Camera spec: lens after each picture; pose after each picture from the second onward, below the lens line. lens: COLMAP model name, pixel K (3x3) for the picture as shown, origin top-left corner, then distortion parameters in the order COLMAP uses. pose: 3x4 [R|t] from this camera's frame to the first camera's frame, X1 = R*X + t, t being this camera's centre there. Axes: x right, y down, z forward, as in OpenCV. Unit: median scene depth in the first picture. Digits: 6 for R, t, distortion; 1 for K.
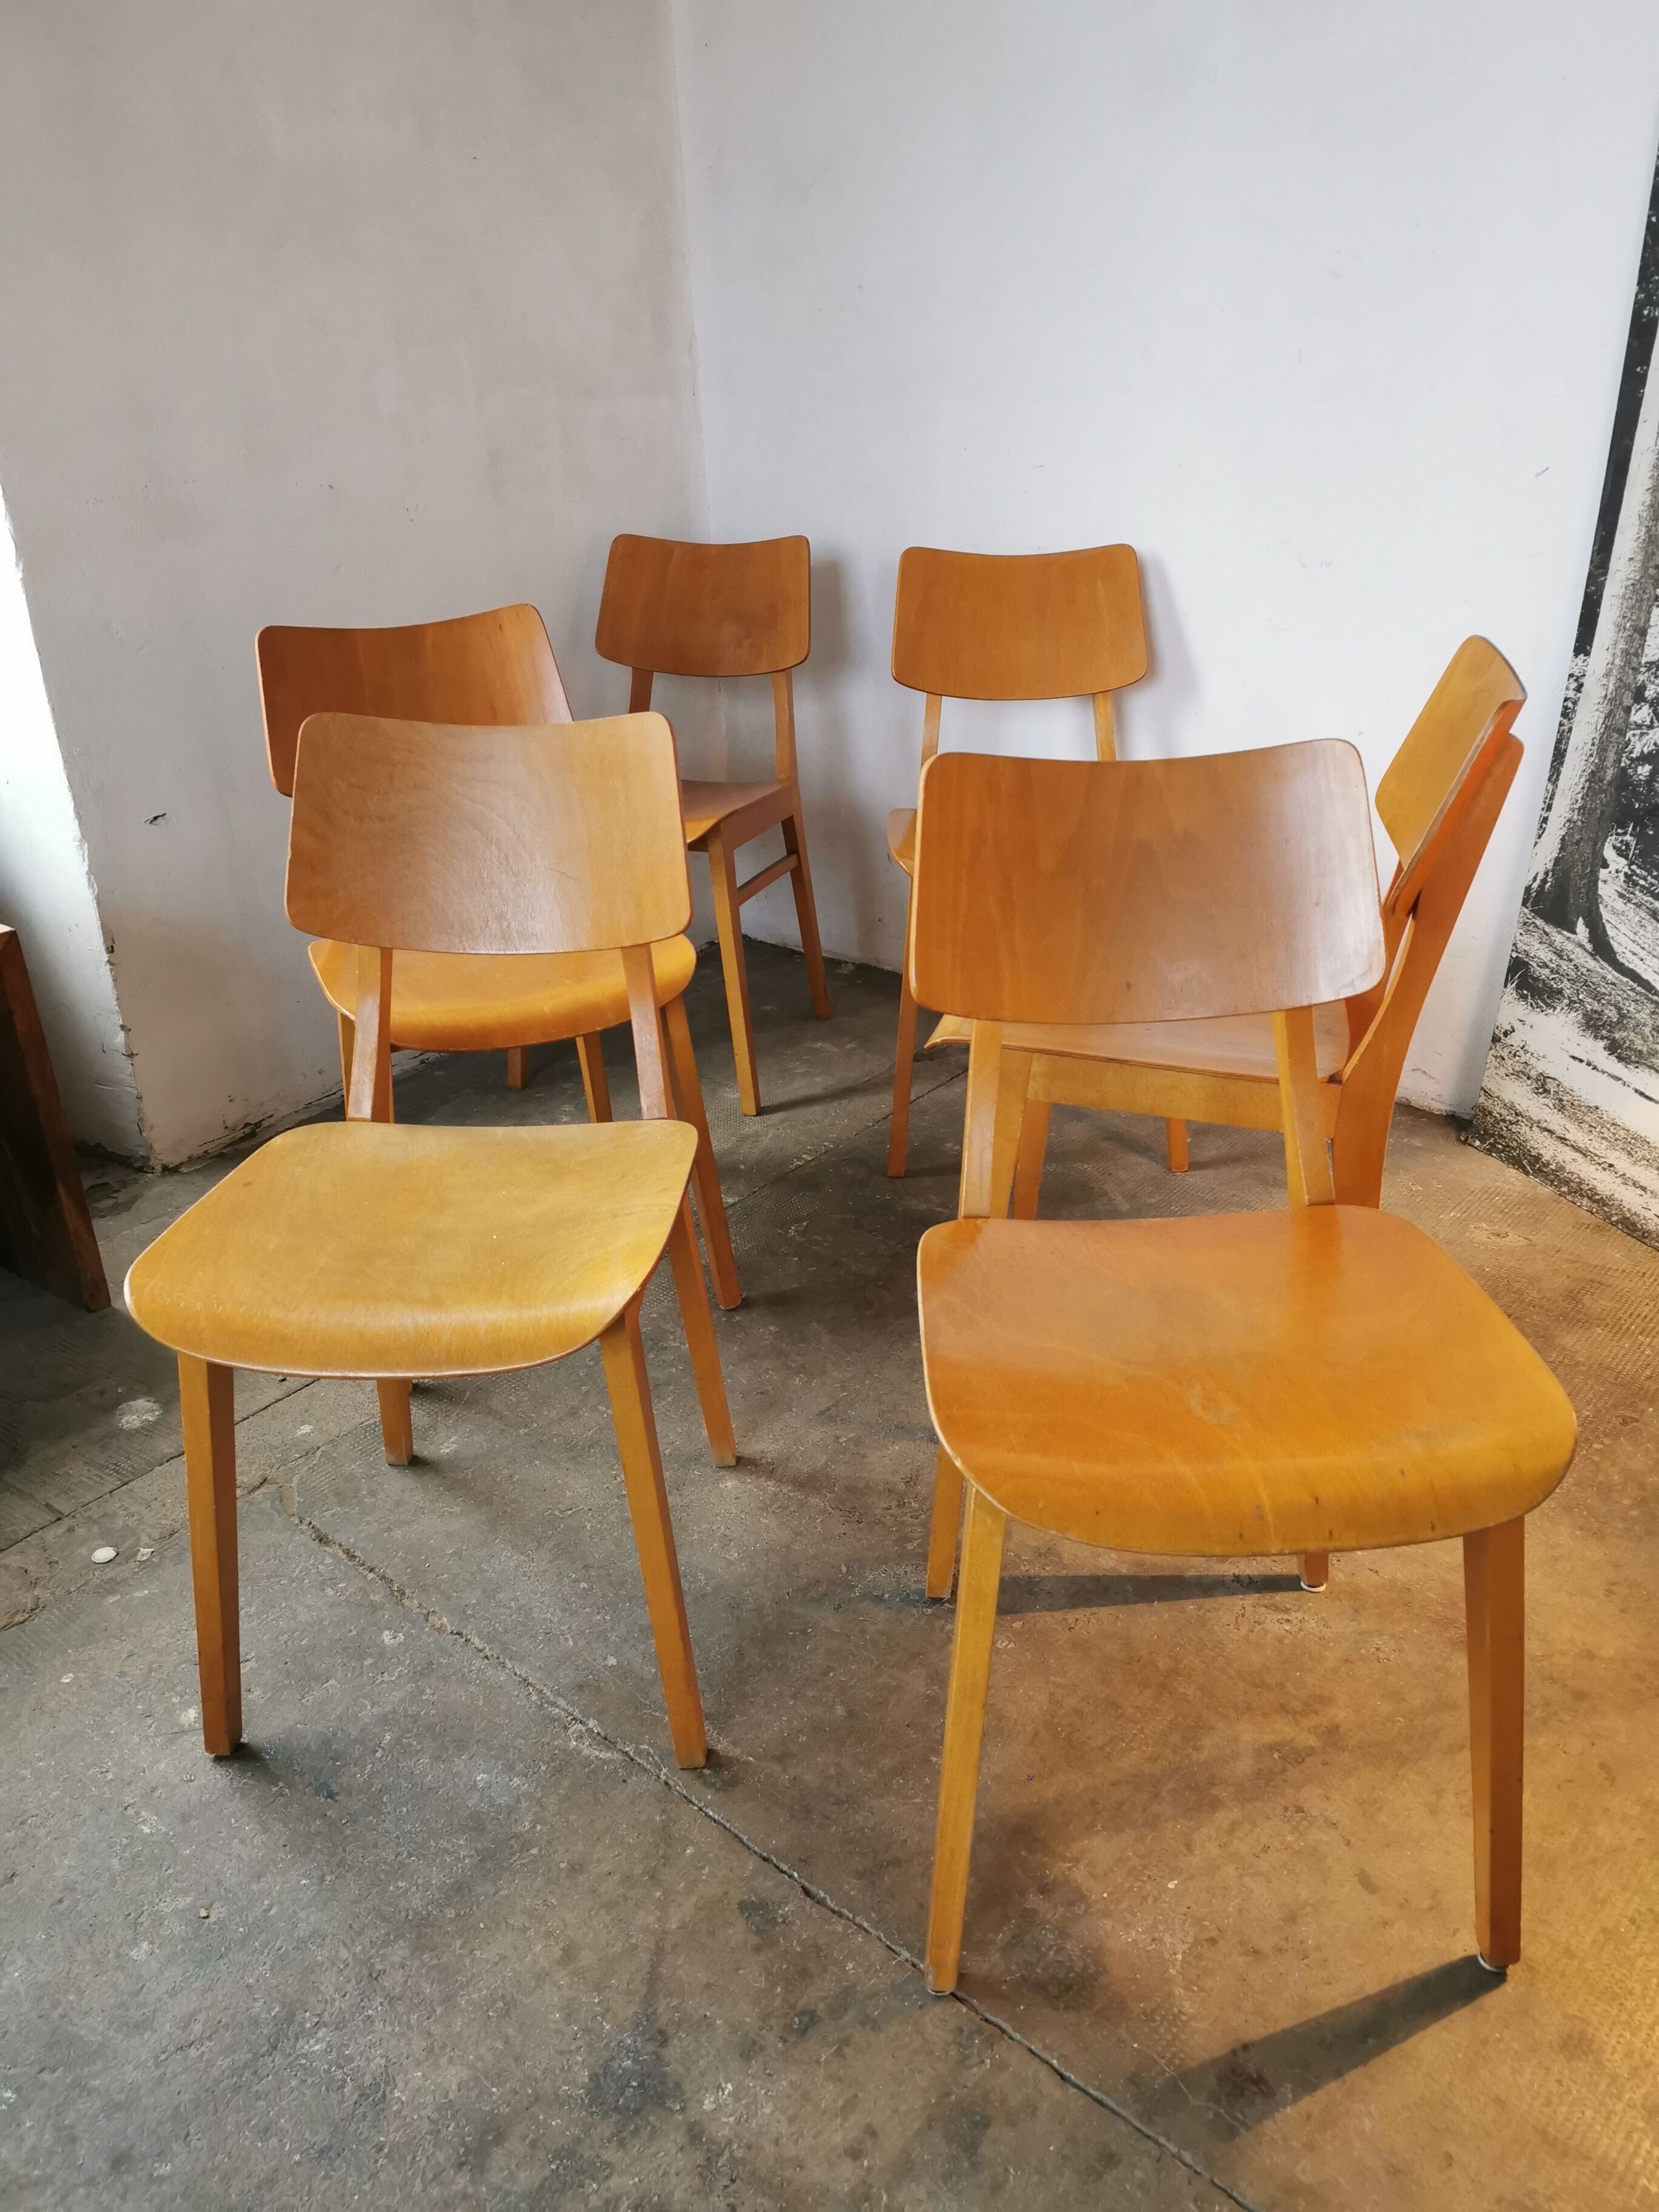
lens RADIAL K [[1705.7, 0, 850.9], [0, 1705.7, 1099.8], [0, 0, 1]] dist [0.071973, -0.102906]
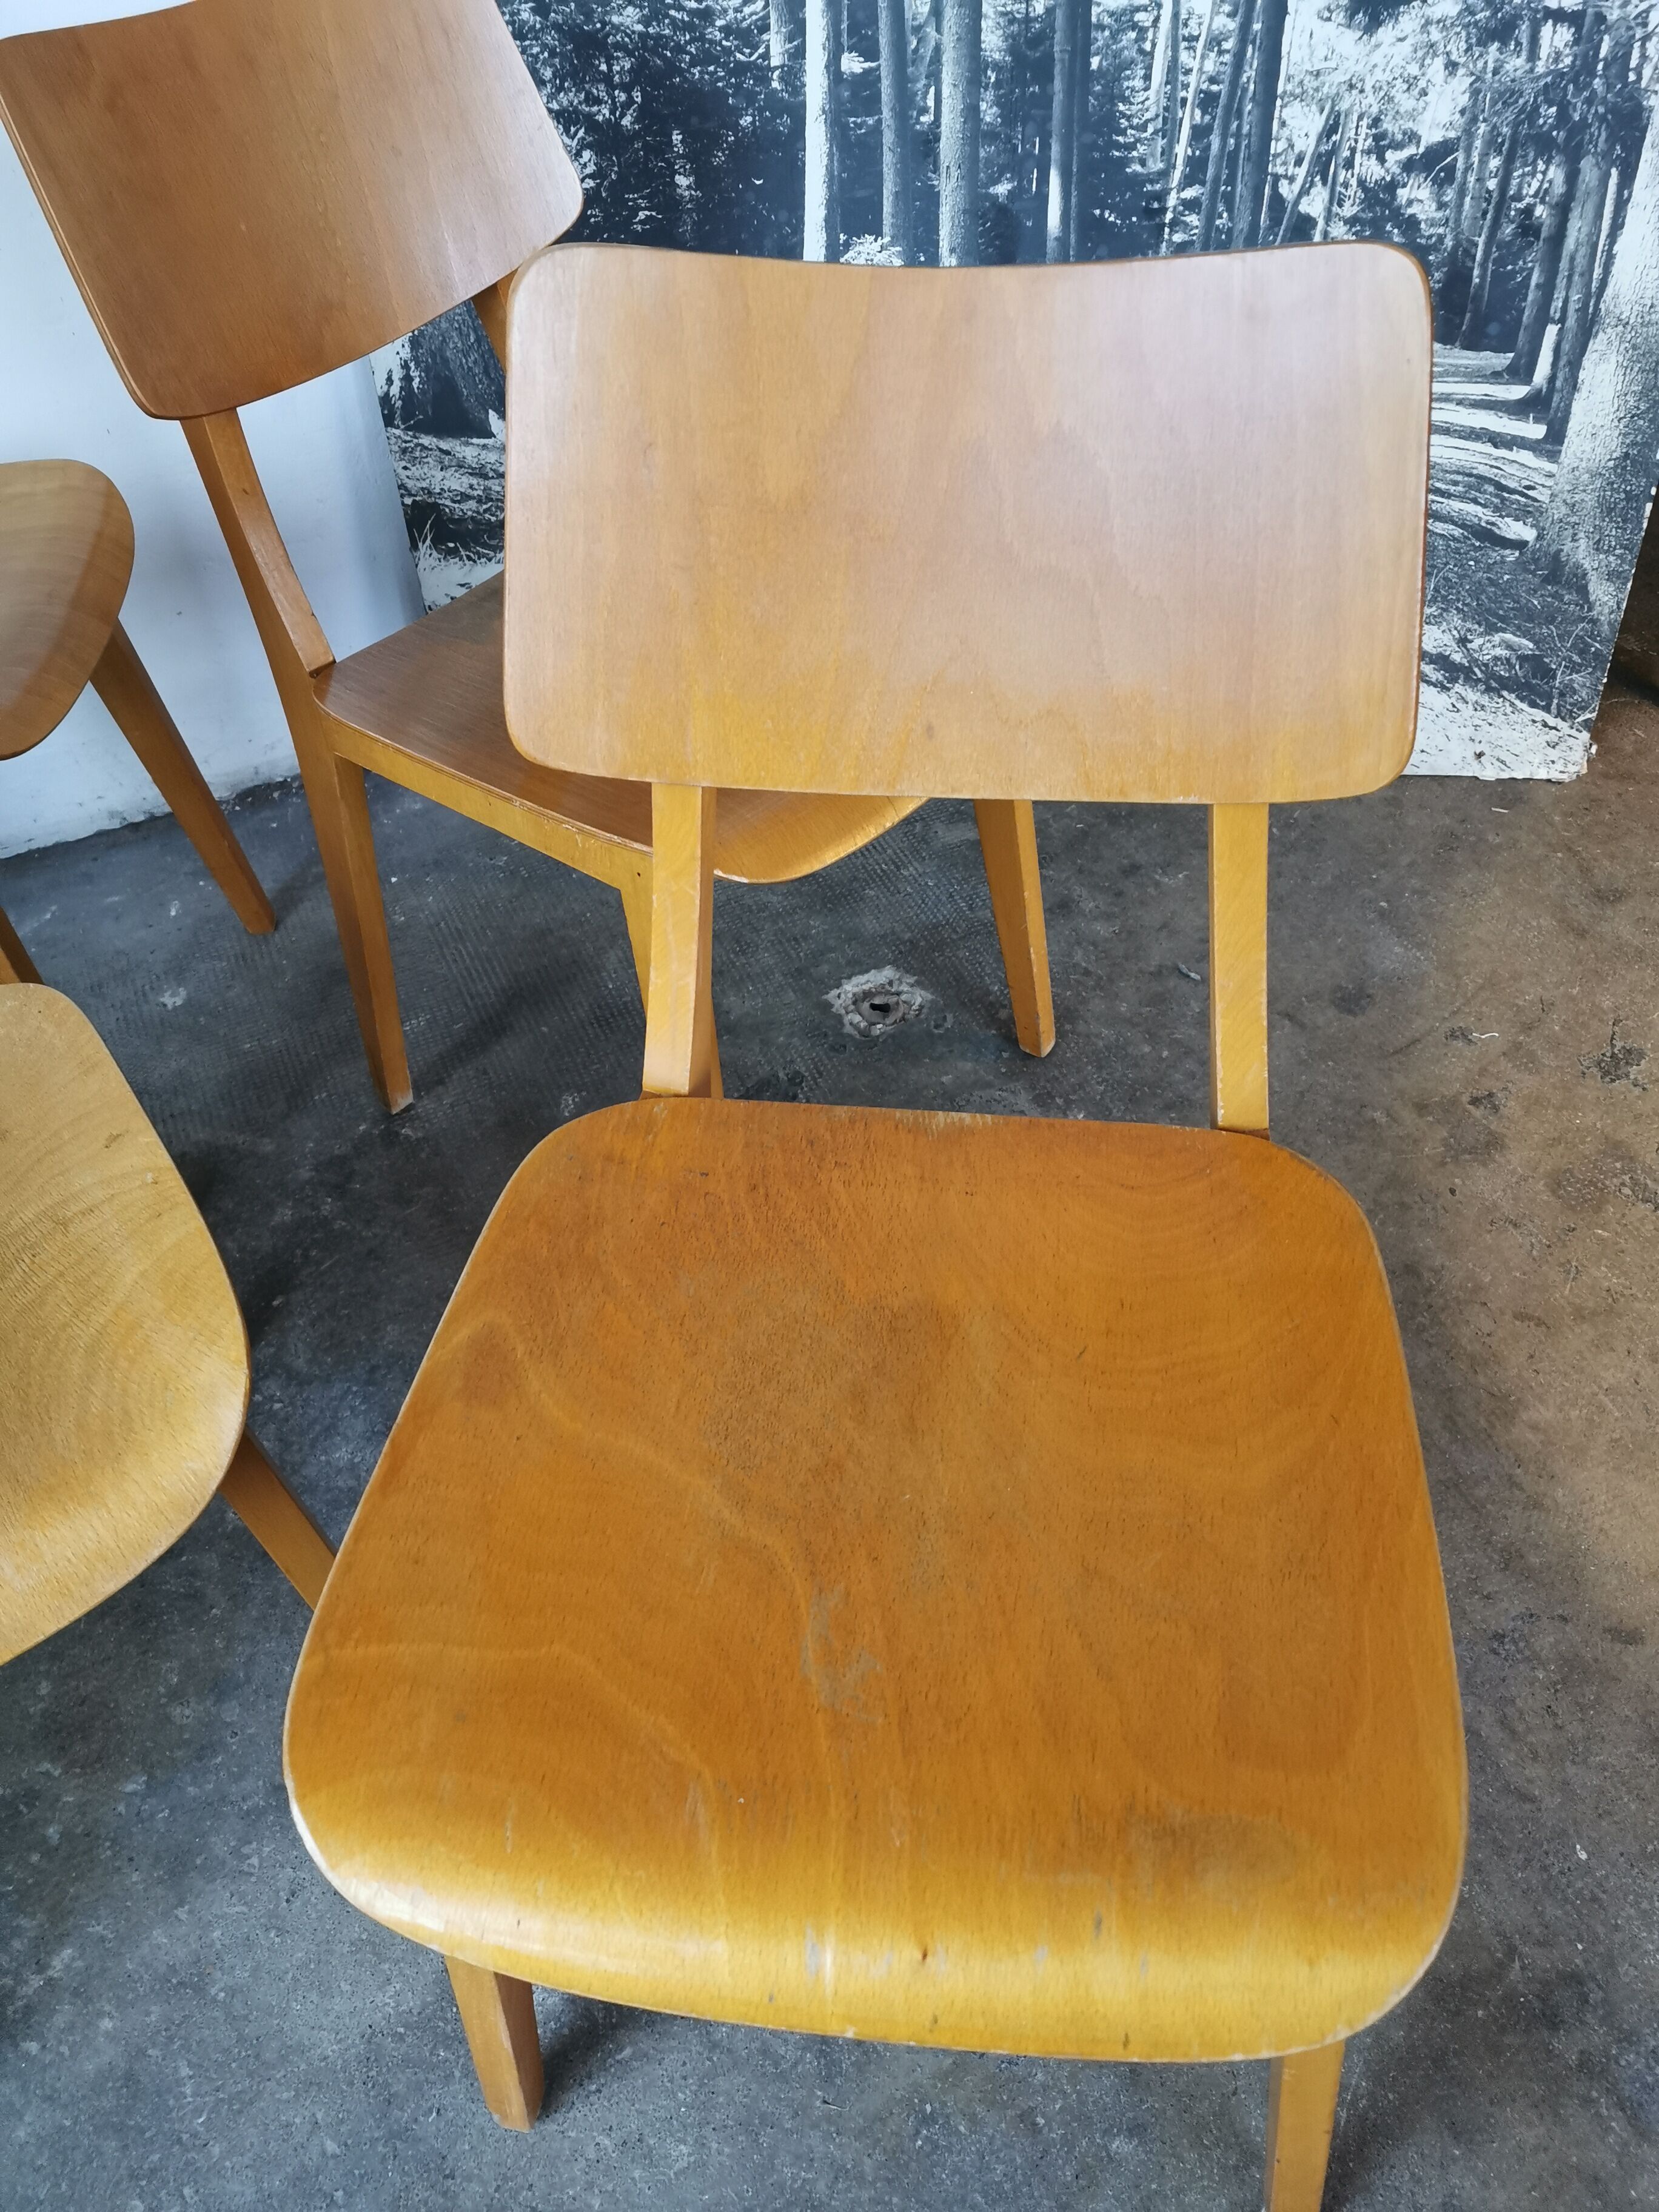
lens RADIAL K [[1705.7, 0, 818.5], [0, 1705.7, 1114.2], [0, 0, 1]] dist [0.071973, -0.102906]
pose [[0.454225, -0.645632, 0.613872, -0.165661], [0.413872, 0.763112, 0.496356, -0.228653], [-0.788917, 0.028607, 0.613834, 0.599911]]
